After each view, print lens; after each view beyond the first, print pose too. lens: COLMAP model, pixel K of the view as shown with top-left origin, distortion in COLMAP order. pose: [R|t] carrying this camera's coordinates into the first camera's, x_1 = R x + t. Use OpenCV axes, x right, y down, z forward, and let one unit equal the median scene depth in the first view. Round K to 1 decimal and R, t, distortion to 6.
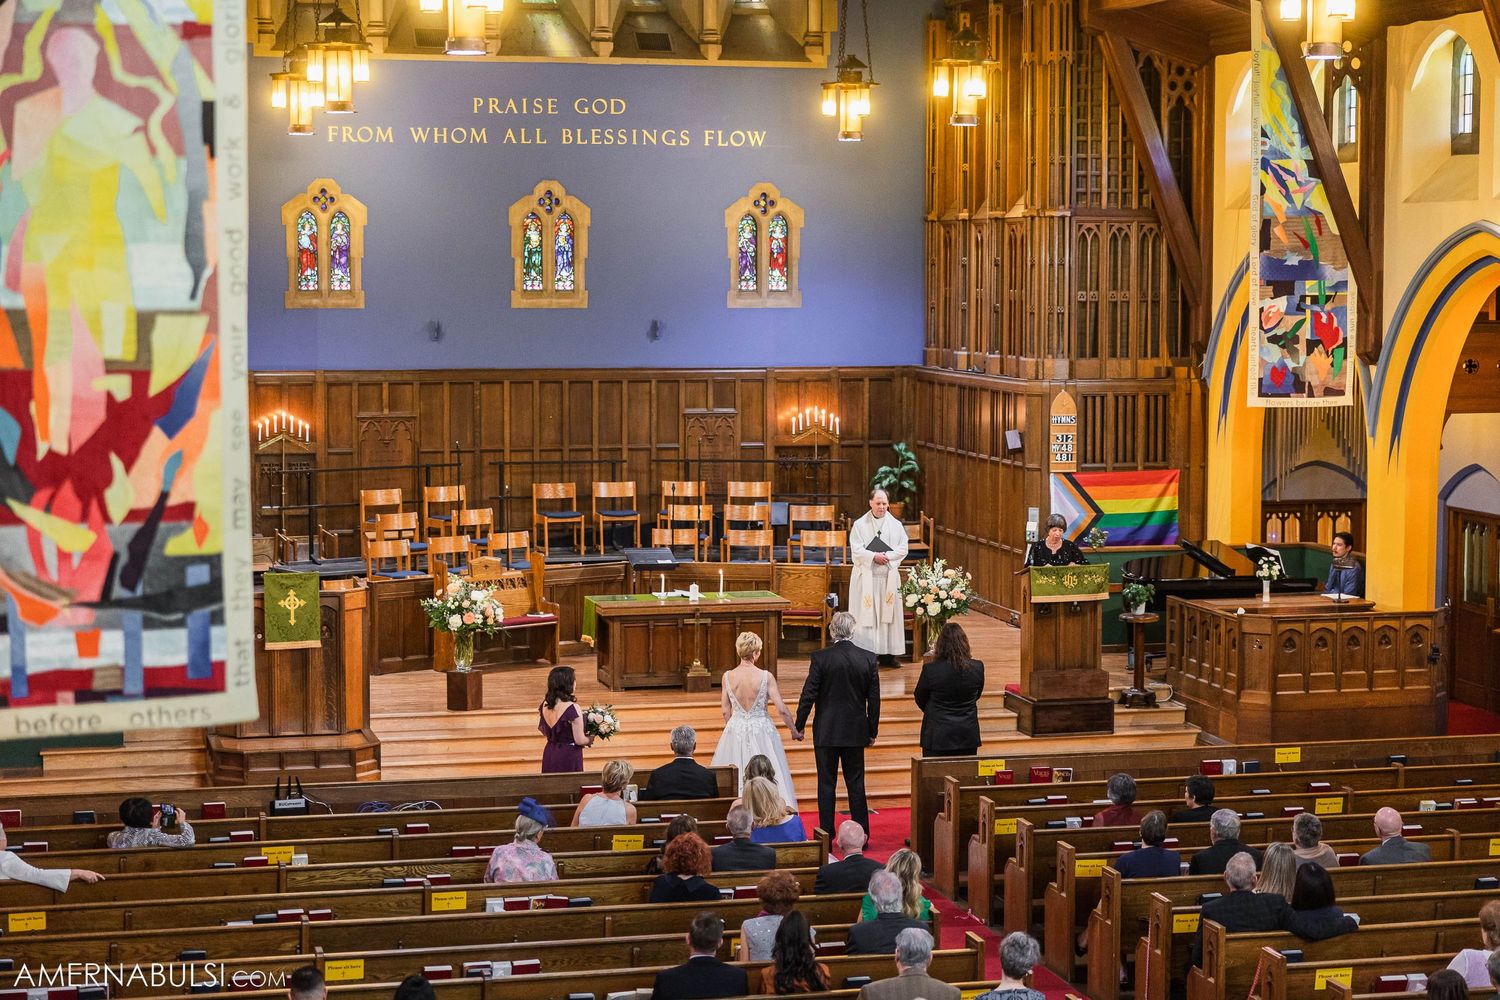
lens RADIAL K [[2821.8, 0, 657.4], [0, 2821.8, 499.9], [0, 0, 1]] dist [-0.013234, 0.000000]
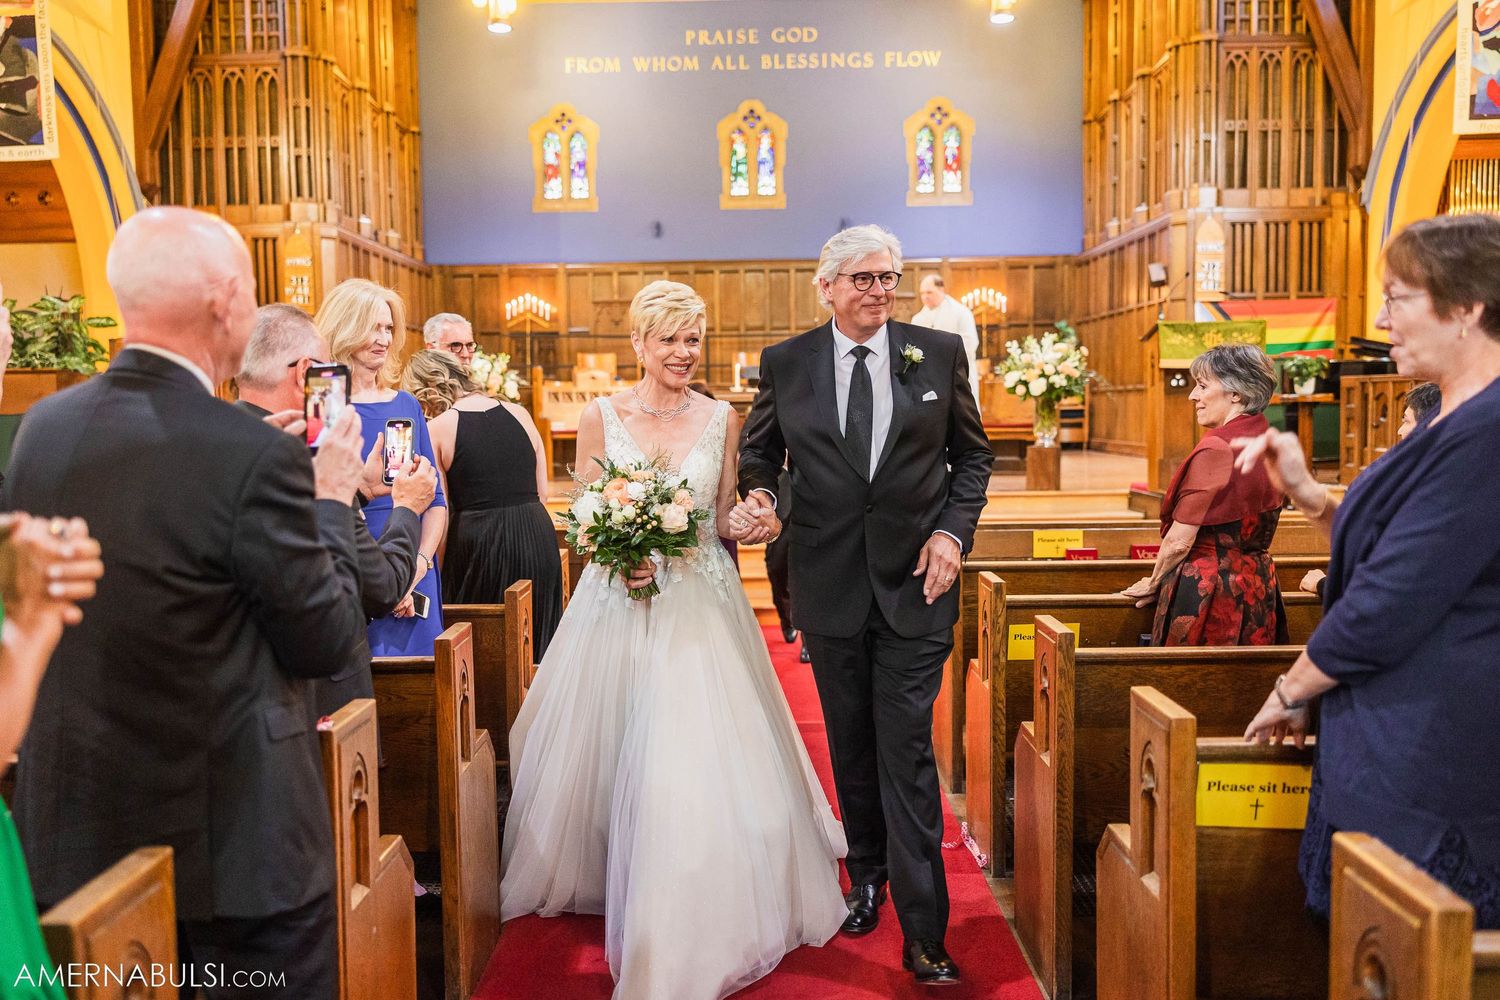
lens RADIAL K [[1221.2, 0, 735.6], [0, 1221.2, 494.5], [0, 0, 1]] dist [-0.010710, 0.018563]
pose [[0.972158, 0.002738, -0.234310, 0.079627], [-0.006051, 0.999892, -0.013422, 0.062637], [0.234248, 0.014466, 0.972069, 0.526797]]
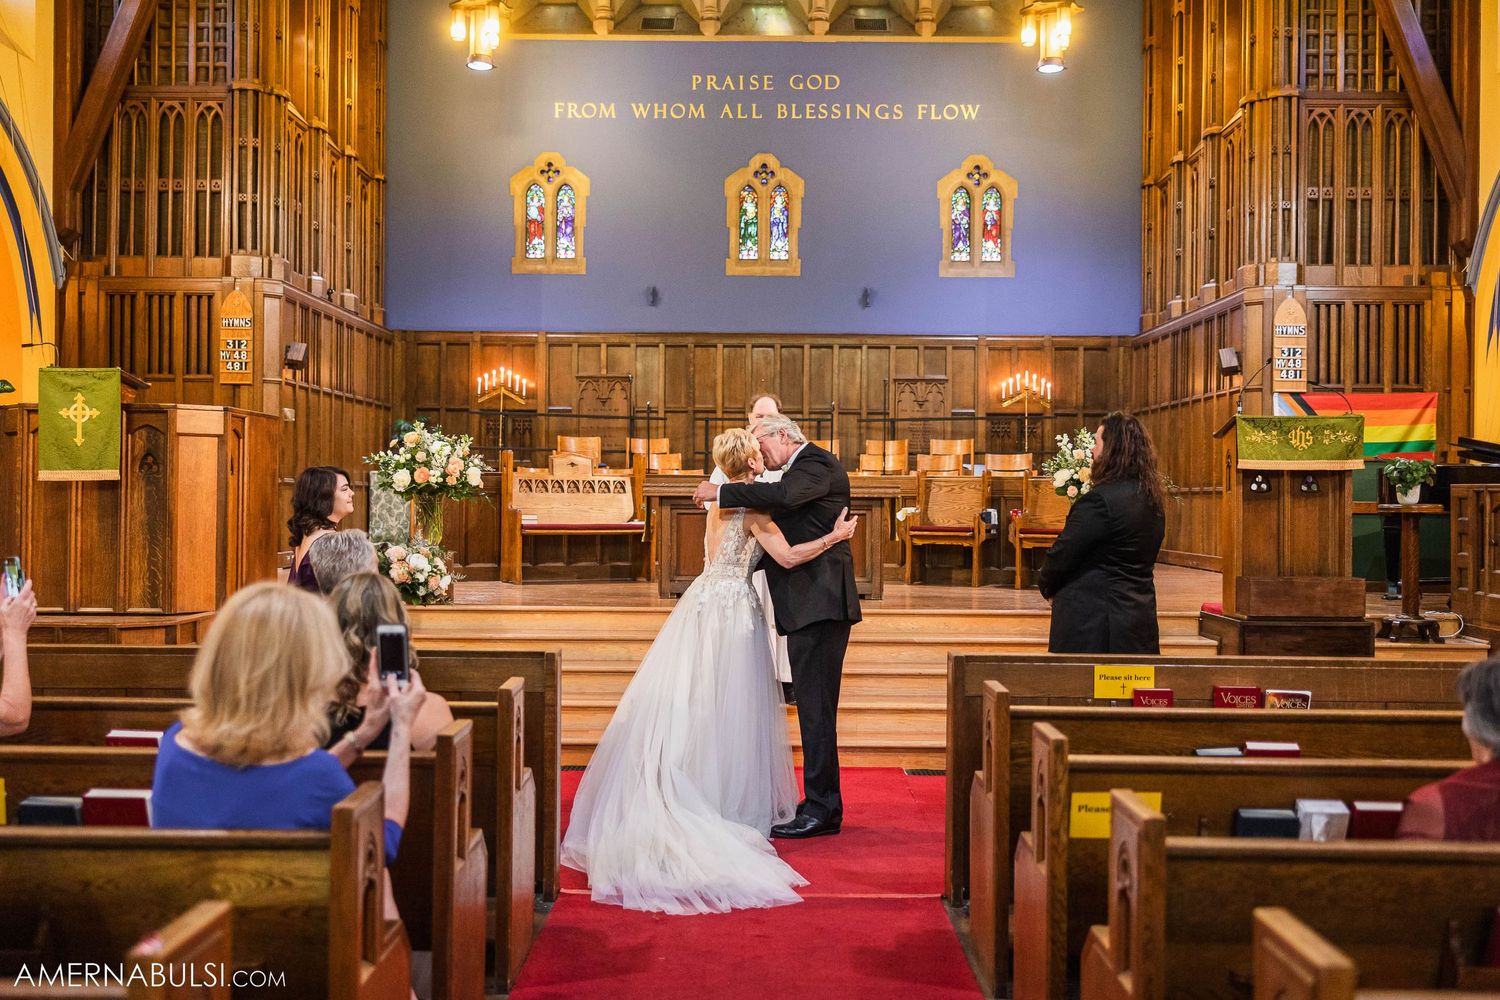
lens RADIAL K [[1386.1, 0, 737.9], [0, 1386.1, 501.2], [0, 0, 1]] dist [0.012530, 0.000000]
pose [[0.972008, 0.009391, -0.234759, 0.077560], [-0.029643, 0.996118, -0.082886, 0.060766], [0.233069, 0.087525, 0.968513, 0.537123]]
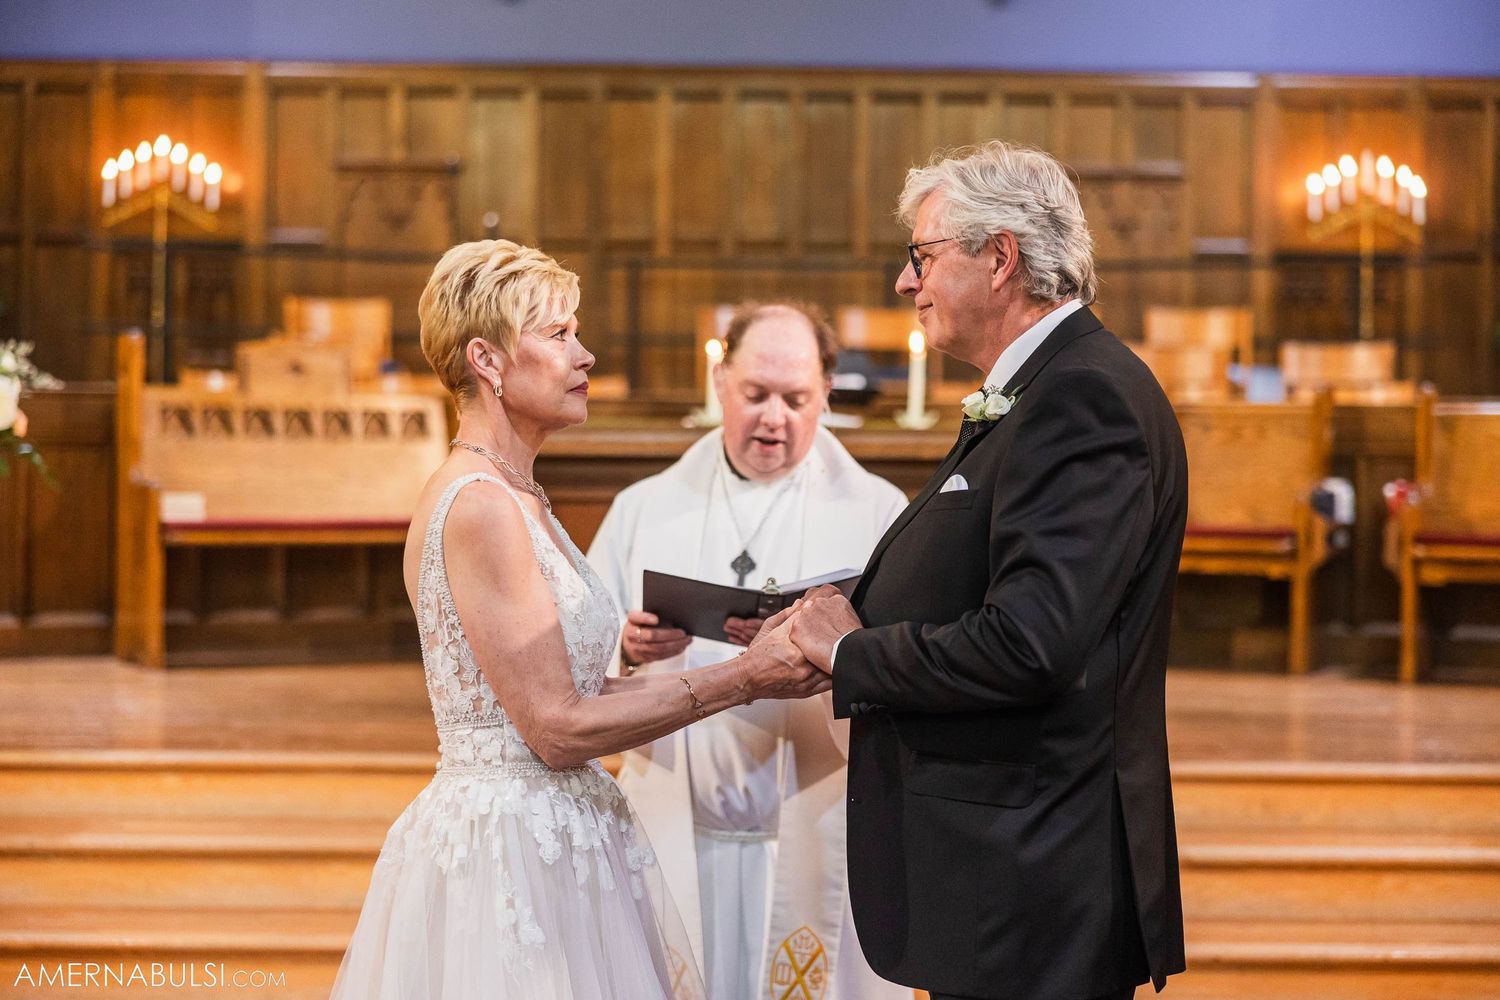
lens RADIAL K [[2821.8, 0, 739.5], [0, 2821.8, 538.5], [0, 0, 1]] dist [-0.013234, 0.000000]
pose [[0.974930, 0.019580, -0.221650, 0.063326], [-0.031190, 0.998312, -0.049000, 0.054013], [0.220316, 0.054685, 0.973894, 0.594369]]
